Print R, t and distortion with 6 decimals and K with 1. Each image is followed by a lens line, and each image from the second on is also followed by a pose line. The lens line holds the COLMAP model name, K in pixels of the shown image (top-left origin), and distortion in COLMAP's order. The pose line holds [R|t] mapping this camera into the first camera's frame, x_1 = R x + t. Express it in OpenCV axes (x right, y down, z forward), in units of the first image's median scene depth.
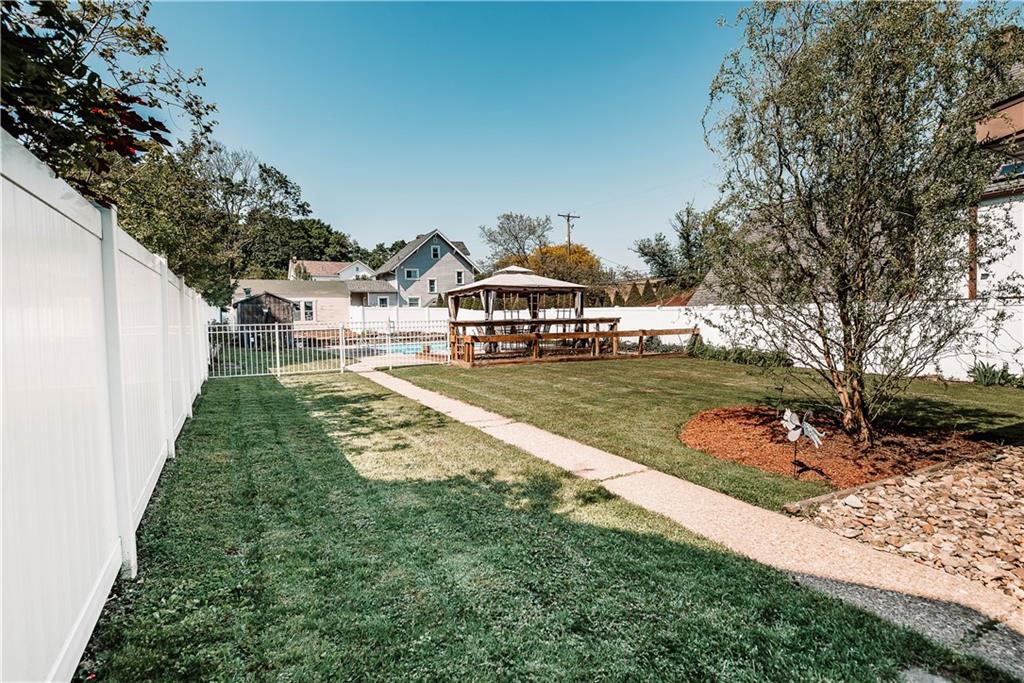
lens RADIAL K [[495.4, 0, 510.1], [0, 495.4, 341.5], [0, 0, 1]] dist [0.002667, 0.000060]
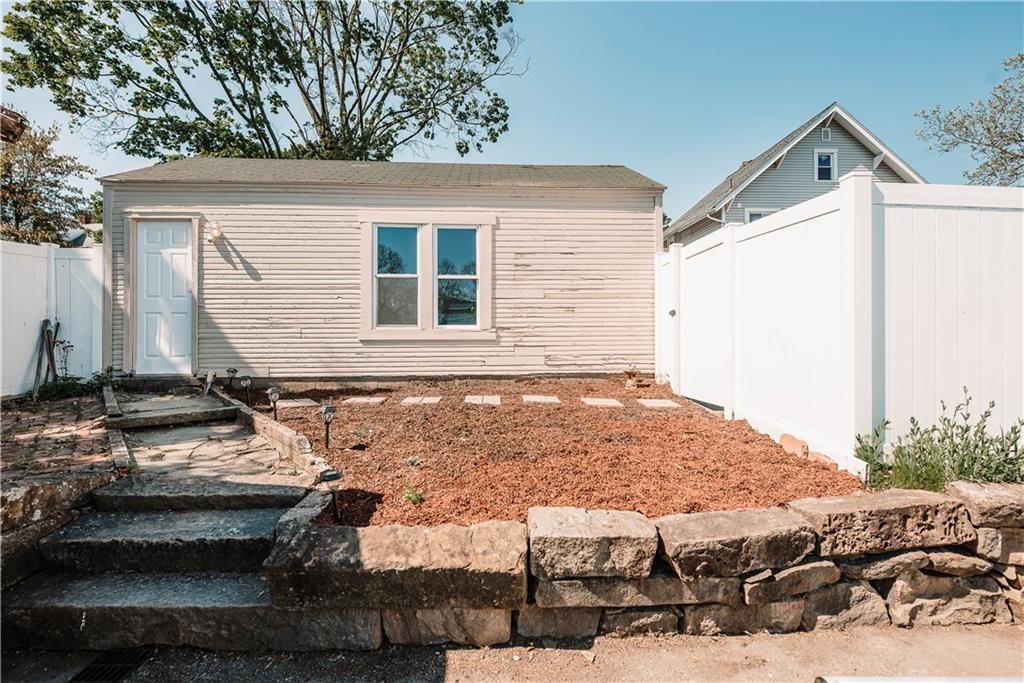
lens RADIAL K [[495.4, 0, 511.7], [0, 495.4, 340.5], [0, 0, 1]] dist [0.002667, 0.000060]
pose [[0.896231, 0.022676, -0.443007, -0.186301], [-0.040034, 0.998752, -0.029868, -0.019425], [0.441776, 0.044504, 0.896021, 0.519723]]
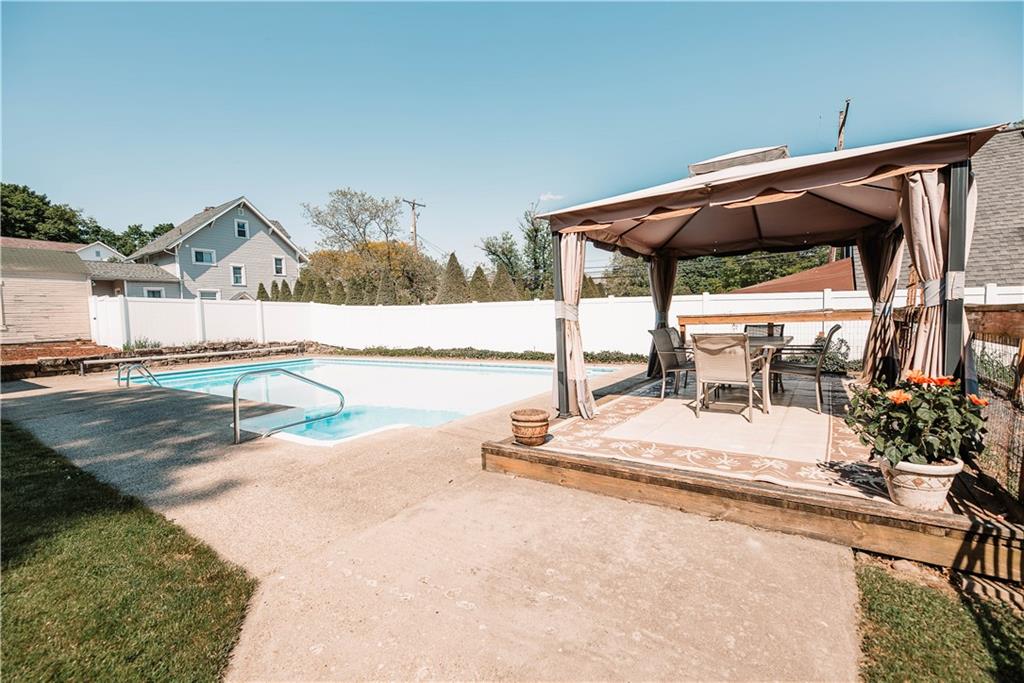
lens RADIAL K [[438.1, 0, 514.1], [0, 438.1, 343.4], [0, 0, 1]] dist [-0.004671, -0.000637]
pose [[0.893717, -0.028644, 0.447715, -0.081618], [0.026780, 0.999586, 0.010492, -0.008935], [-0.447830, 0.002613, 0.894115, 0.241538]]
